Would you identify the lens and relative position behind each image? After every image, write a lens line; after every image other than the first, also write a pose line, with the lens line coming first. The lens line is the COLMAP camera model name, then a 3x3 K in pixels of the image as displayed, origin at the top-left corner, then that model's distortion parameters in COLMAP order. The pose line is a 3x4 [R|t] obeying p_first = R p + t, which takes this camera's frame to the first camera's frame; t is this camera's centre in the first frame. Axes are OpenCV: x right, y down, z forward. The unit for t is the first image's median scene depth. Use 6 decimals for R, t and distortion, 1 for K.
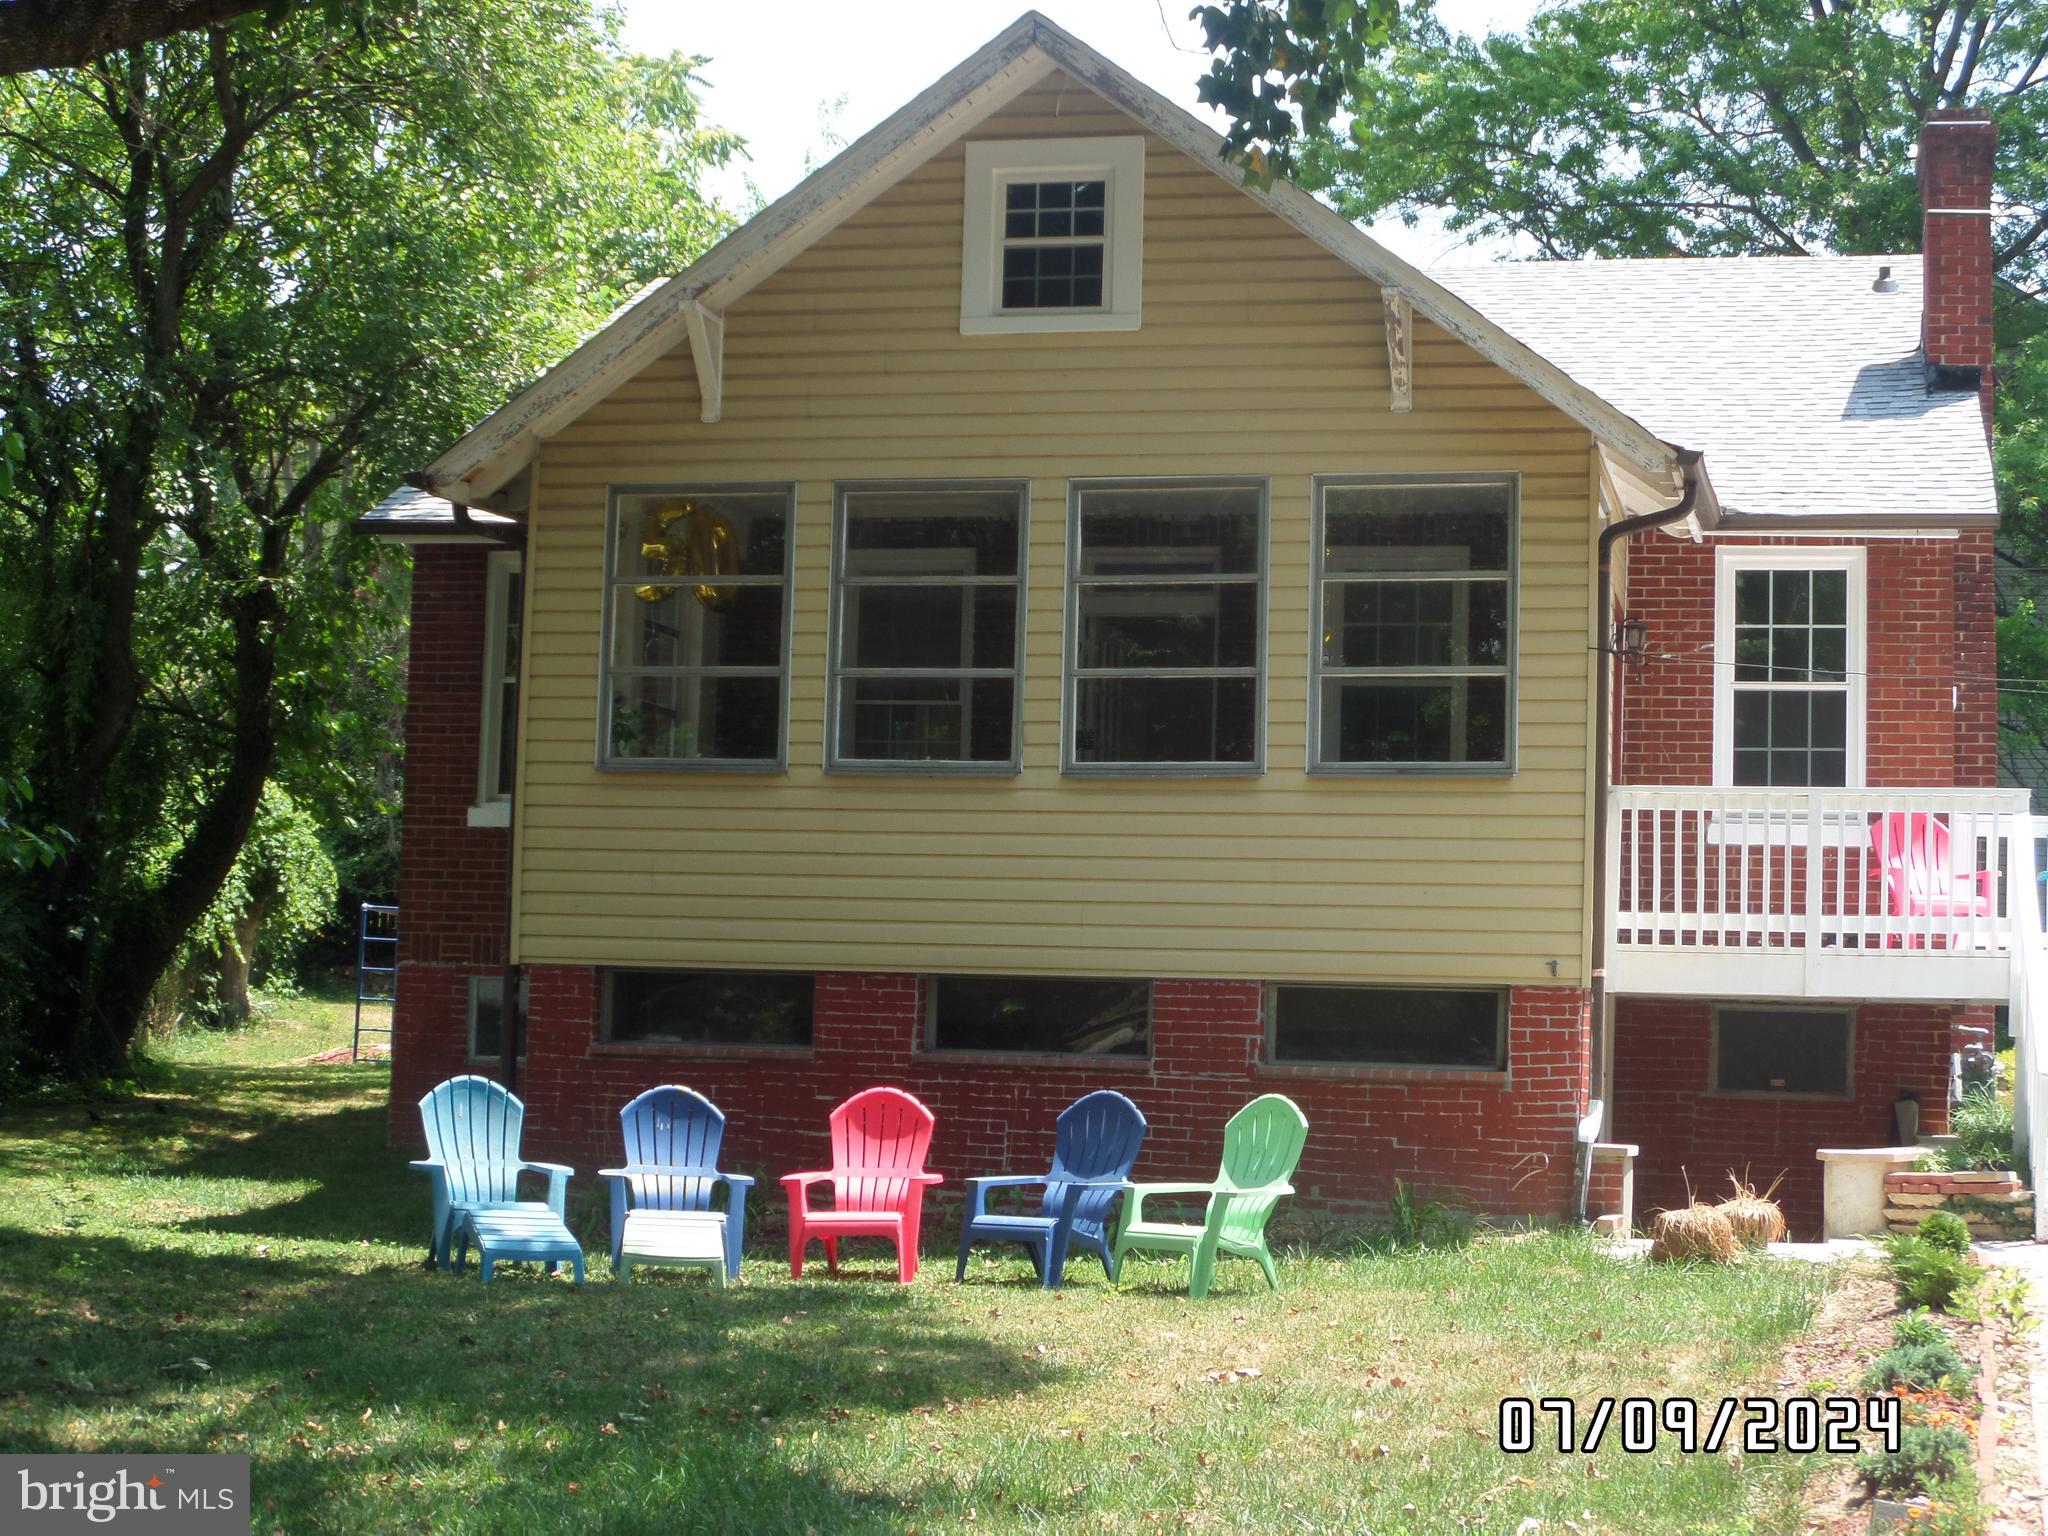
lens RADIAL K [[3556.9, 0, 1024.0], [0, 3556.9, 768.0], [0, 0, 1]] dist [-0.142124, -0.112727]
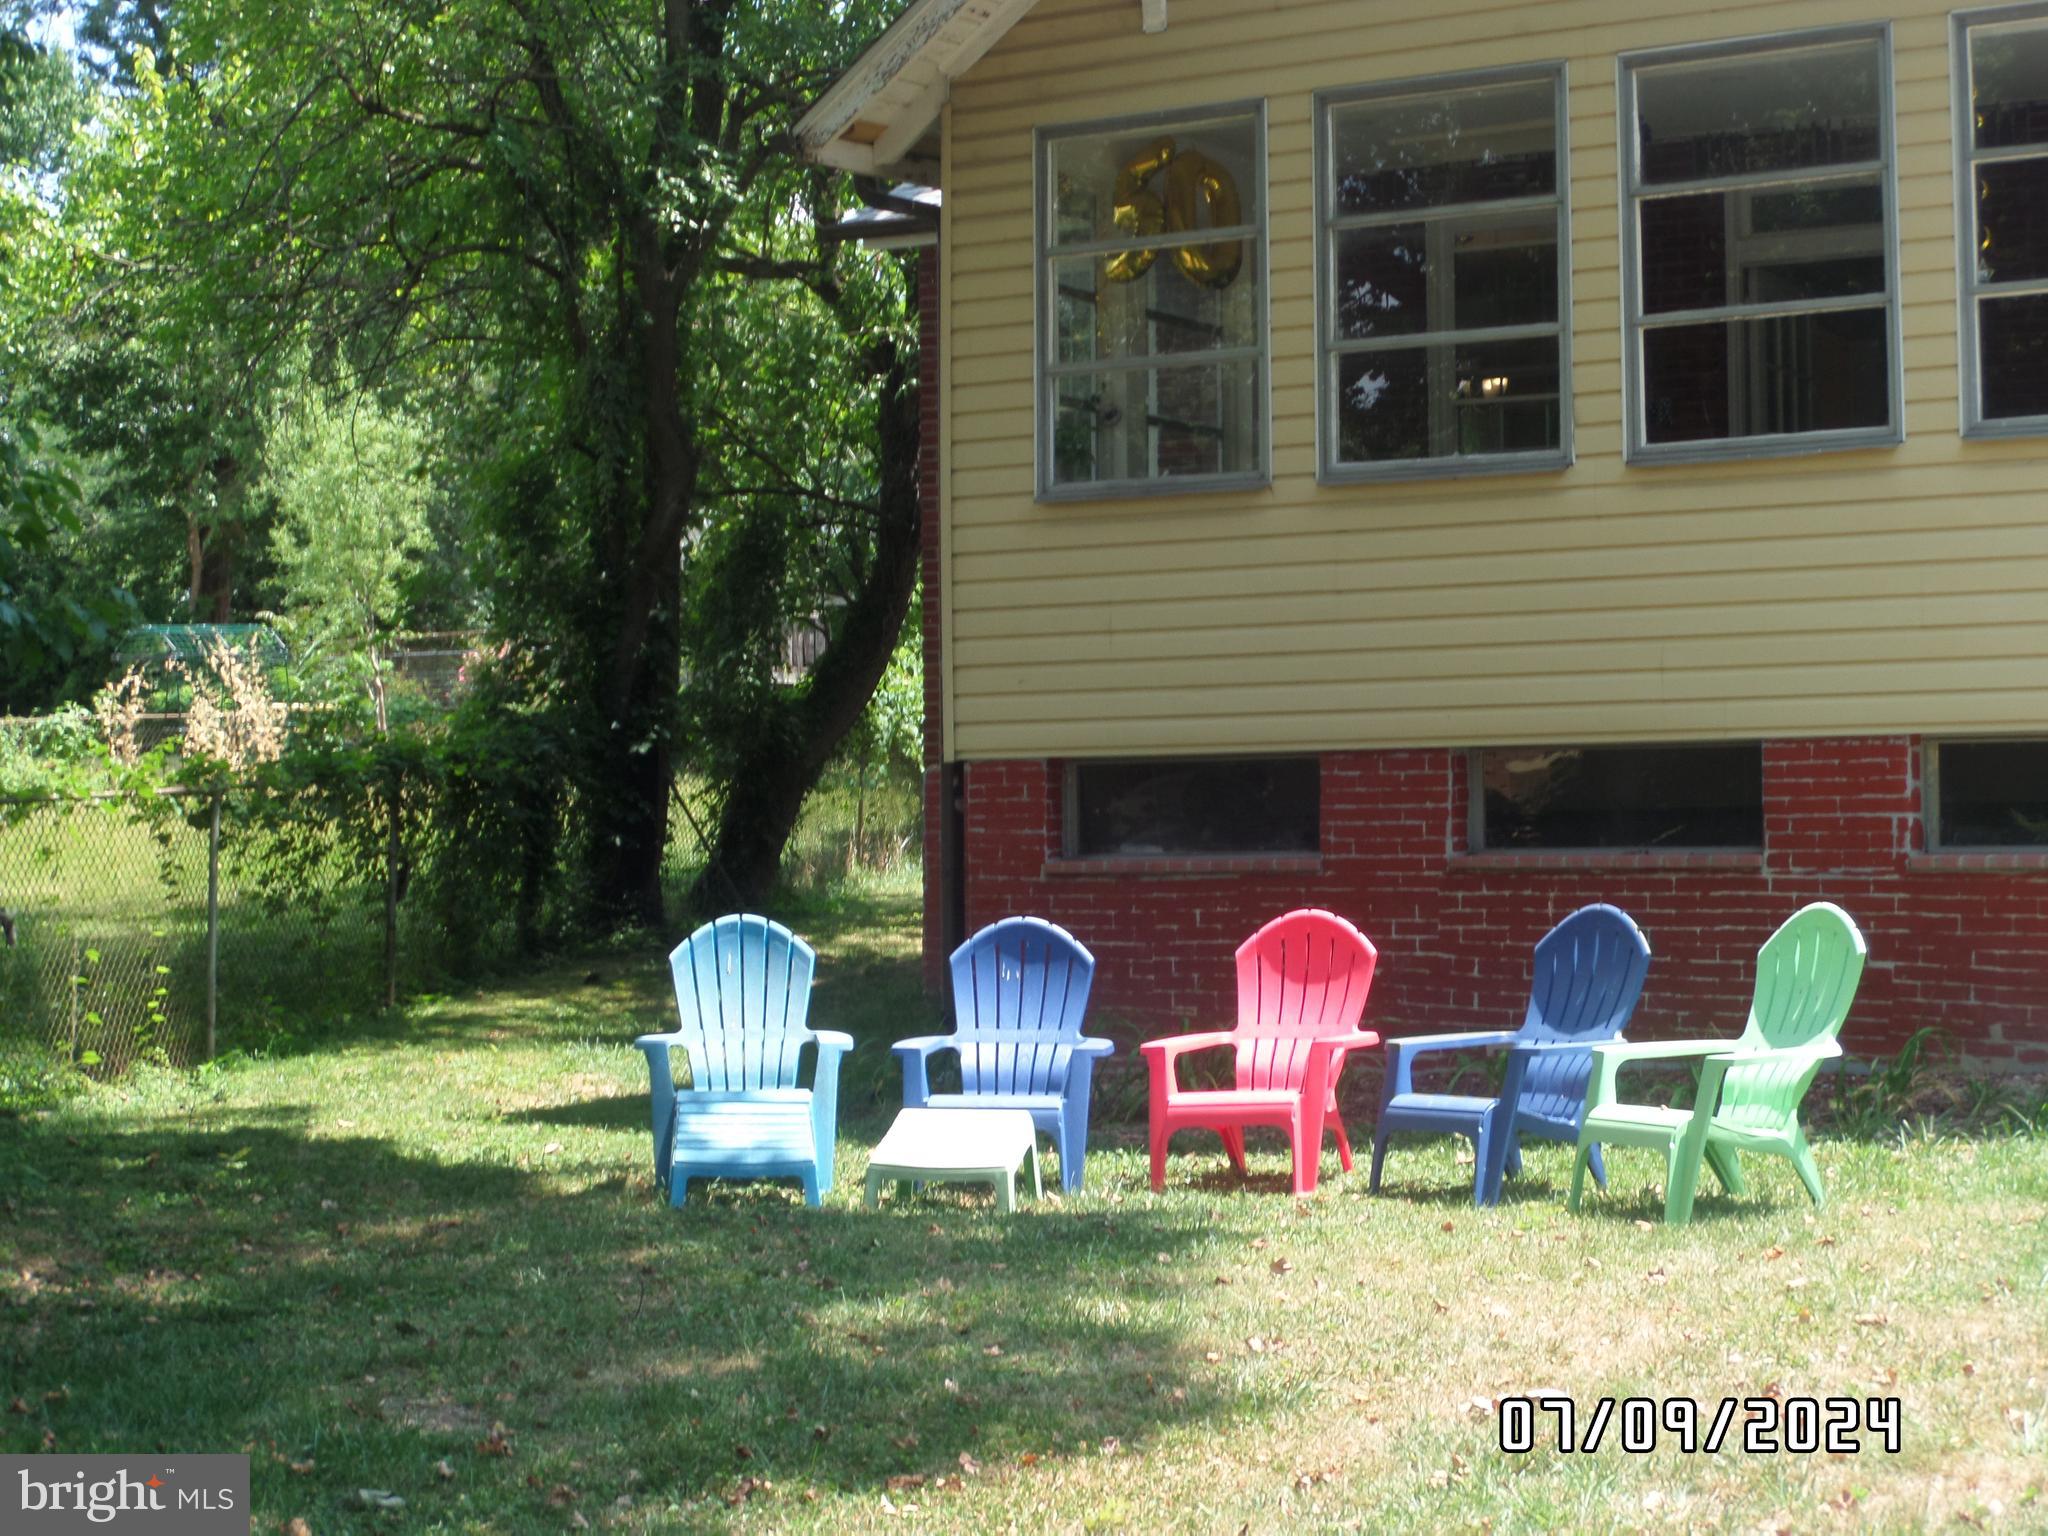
lens RADIAL K [[3556.9, 0, 1024.0], [0, 3556.9, 768.0], [0, 0, 1]] dist [-0.142124, -0.112727]
pose [[0.954246, -0.045310, -0.295571, 0.105384], [0.061711, 0.997015, 0.046394, 0.023123], [0.292586, -0.062512, 0.954194, 0.282433]]
